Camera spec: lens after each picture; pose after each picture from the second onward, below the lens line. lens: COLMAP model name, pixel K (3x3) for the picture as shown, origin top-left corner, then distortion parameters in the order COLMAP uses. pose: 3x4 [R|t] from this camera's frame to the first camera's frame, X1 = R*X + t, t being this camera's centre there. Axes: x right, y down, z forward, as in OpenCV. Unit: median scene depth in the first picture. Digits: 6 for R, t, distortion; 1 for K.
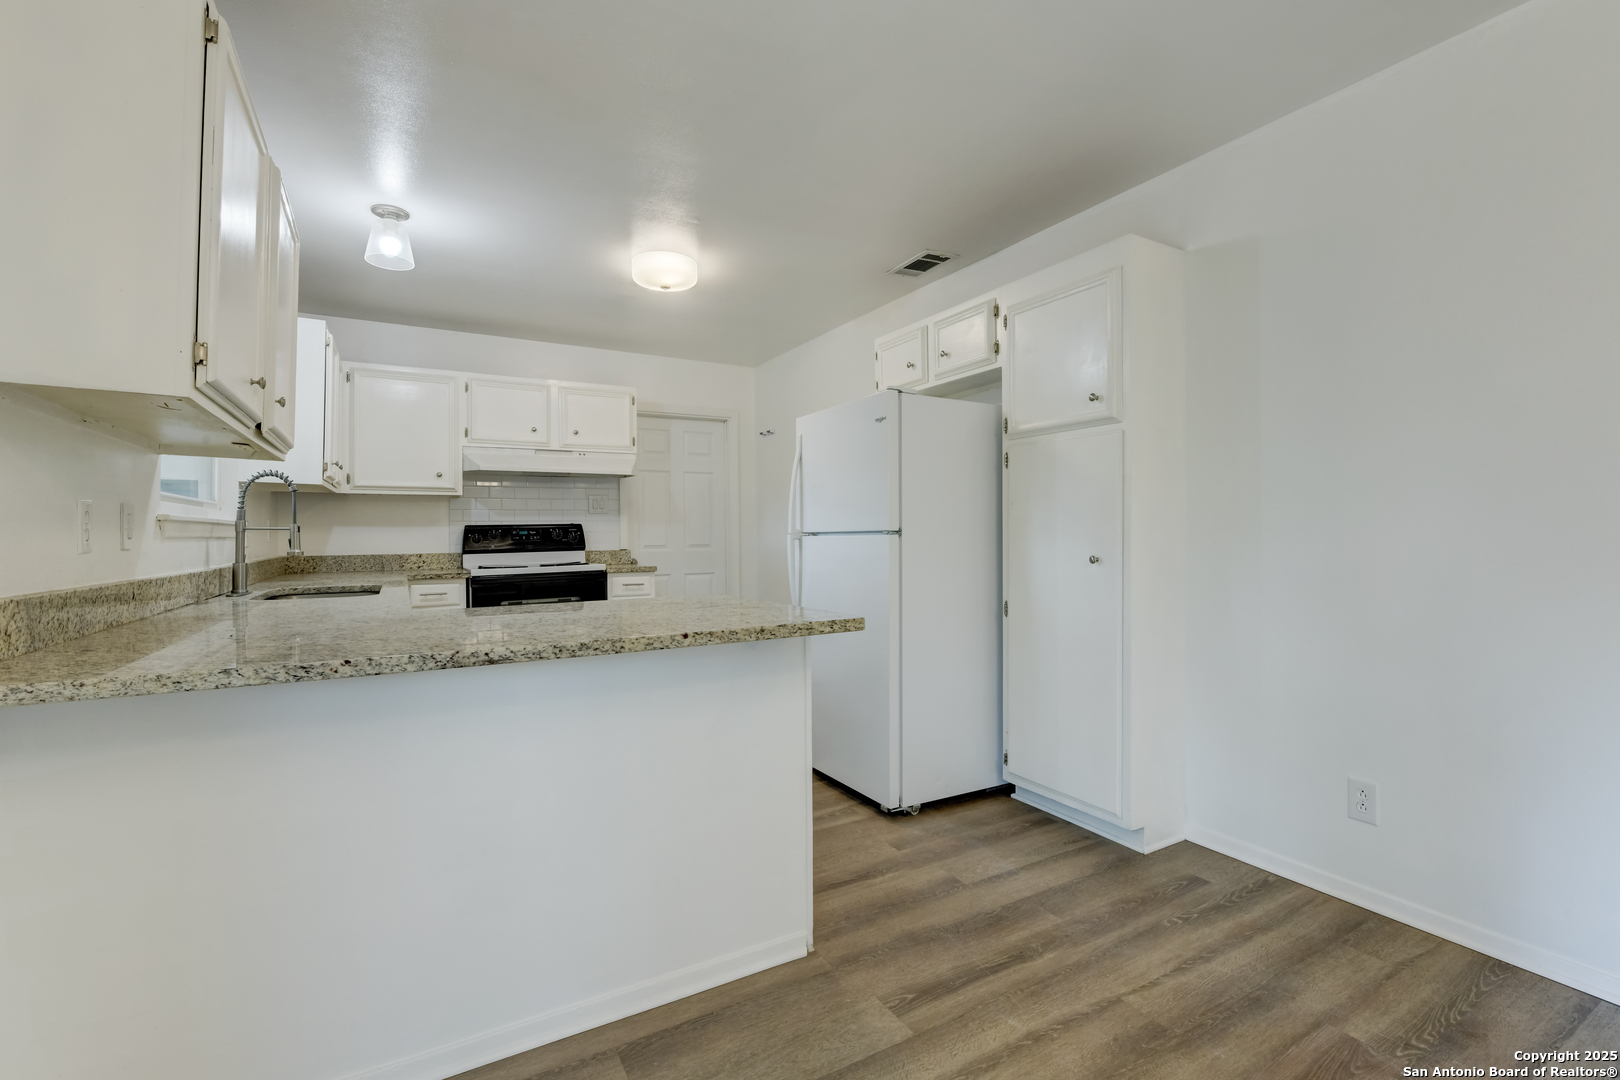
lens RADIAL K [[727.0, 0, 835.5], [0, 727.0, 538.3], [0, 0, 1]] dist [-0.009677, -0.001117]
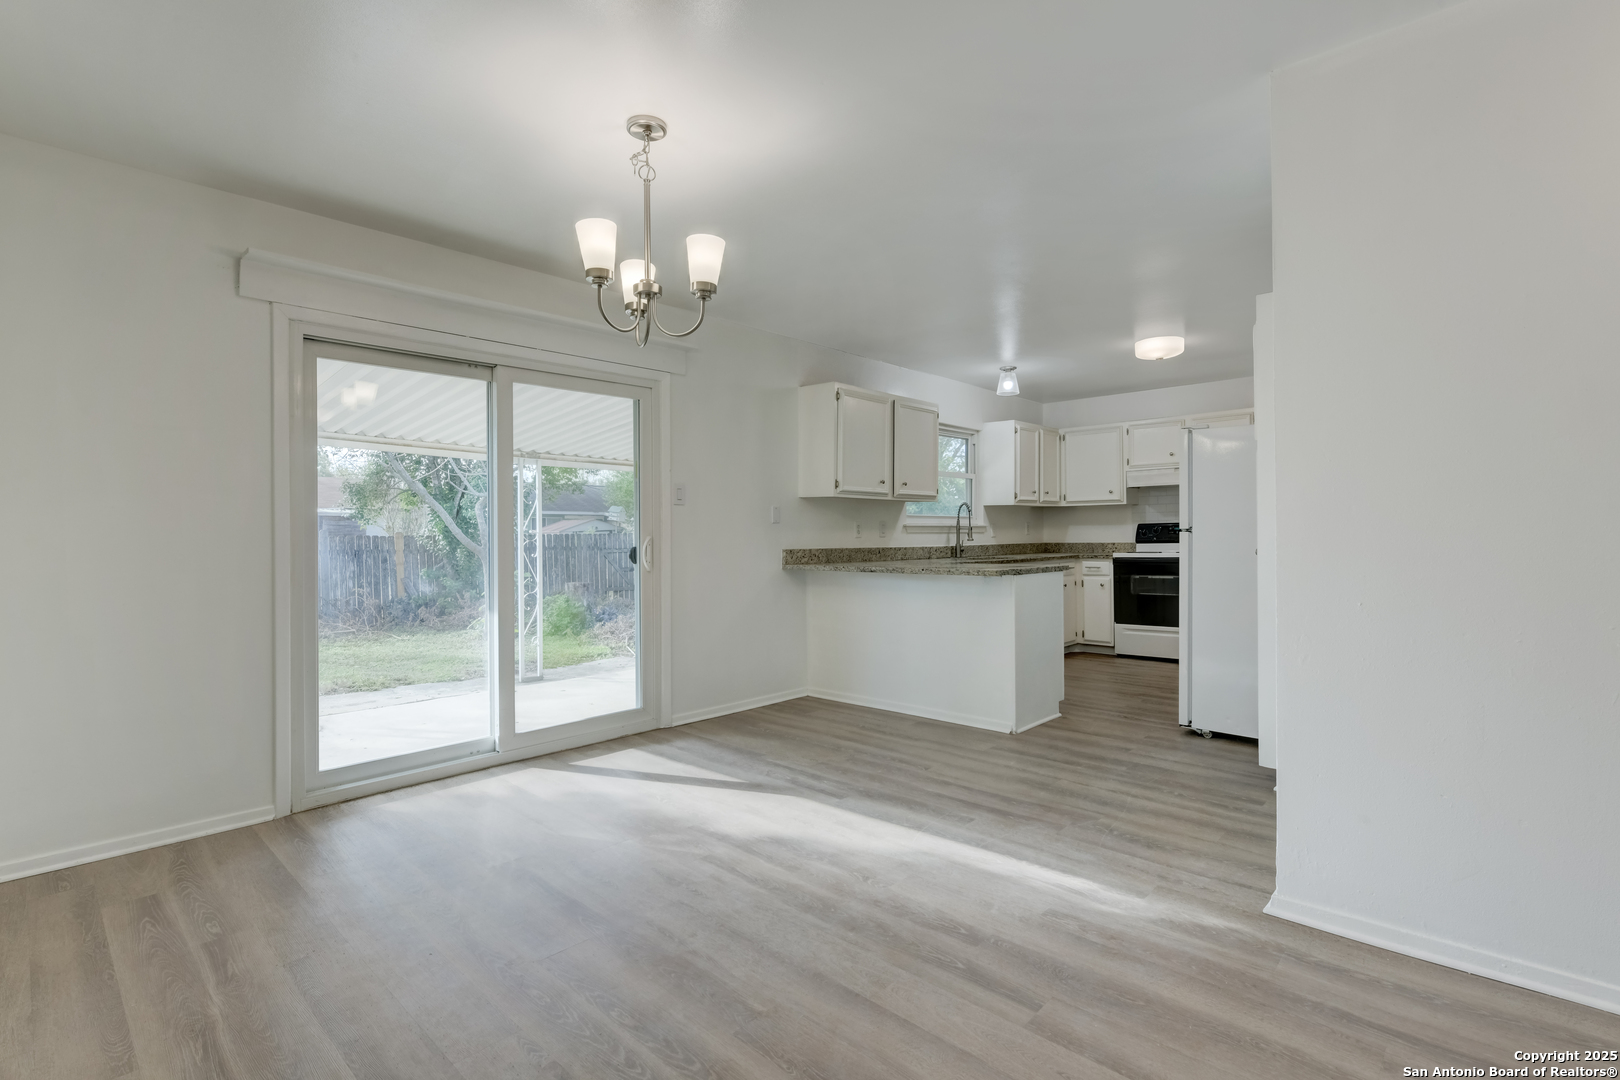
lens RADIAL K [[754.6, 0, 814.5], [0, 754.6, 533.3], [0, 0, 1]] dist [-0.004102, -0.000579]
pose [[0.288813, 0.003100, -0.957381, 1.254715], [-0.000008, 0.999995, 0.003236, -0.005994], [0.957386, -0.000927, 0.288811, -0.109567]]
